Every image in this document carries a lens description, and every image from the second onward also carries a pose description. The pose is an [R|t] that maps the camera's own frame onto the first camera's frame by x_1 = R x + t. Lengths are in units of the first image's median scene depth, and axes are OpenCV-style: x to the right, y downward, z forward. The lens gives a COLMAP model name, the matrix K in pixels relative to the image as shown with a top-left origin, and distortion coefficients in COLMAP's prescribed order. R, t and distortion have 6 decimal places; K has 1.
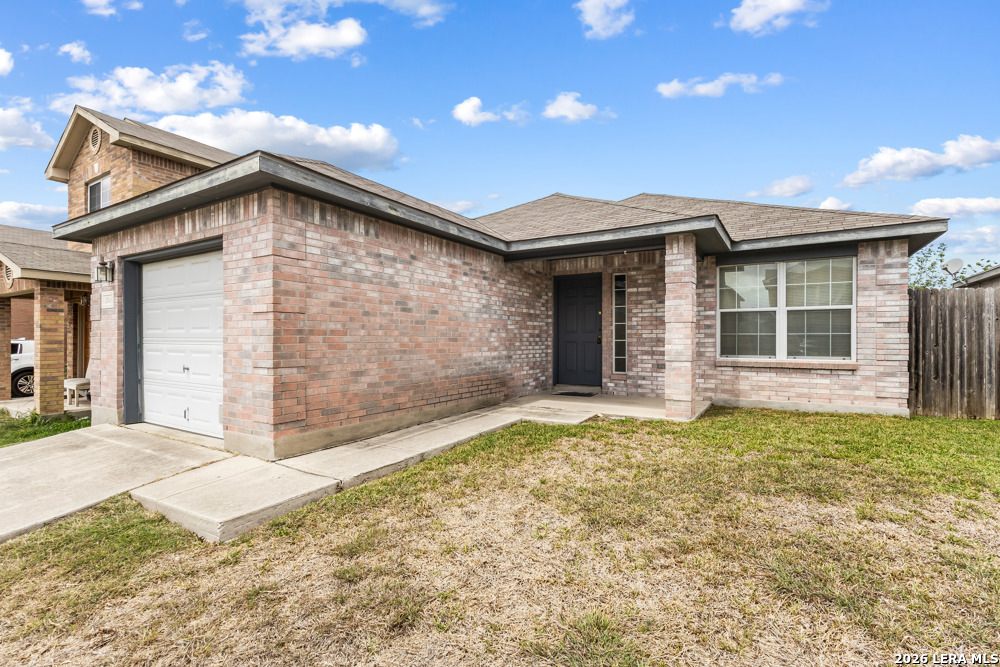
lens RADIAL K [[462.5, 0, 501.7], [0, 462.5, 336.9], [0, 0, 1]] dist [0.004997, 0.001691]
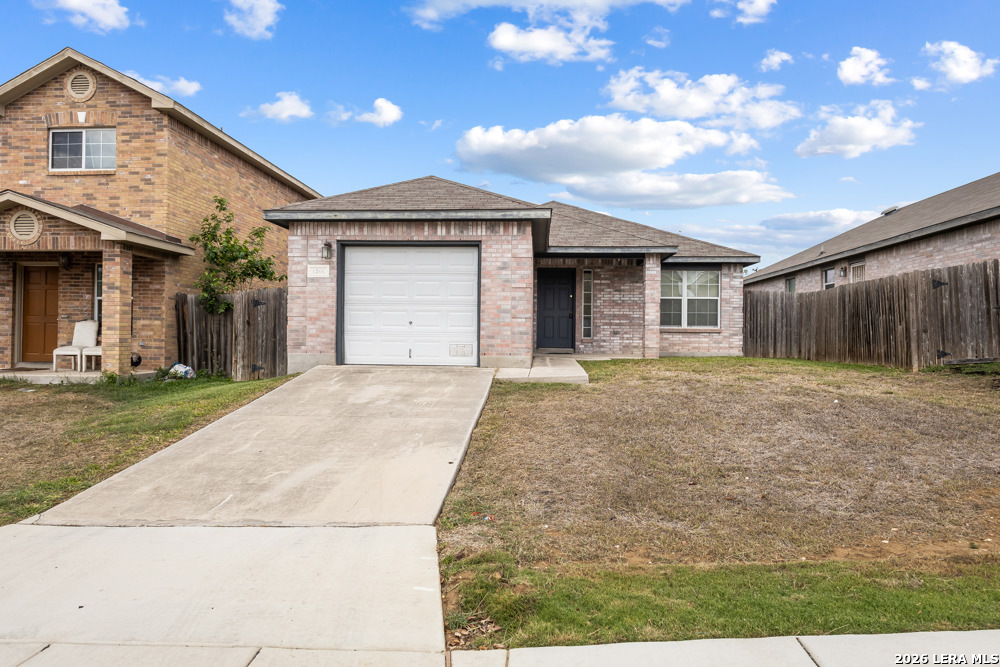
lens RADIAL K [[613.6, 0, 496.3], [0, 613.6, 329.2], [0, 0, 1]] dist [0.005627, 0.004063]
pose [[0.886320, 0.014230, 0.462854, -1.118214], [-0.013053, 0.999898, -0.005746, 0.081192], [-0.462889, -0.000949, 0.886416, -0.722860]]
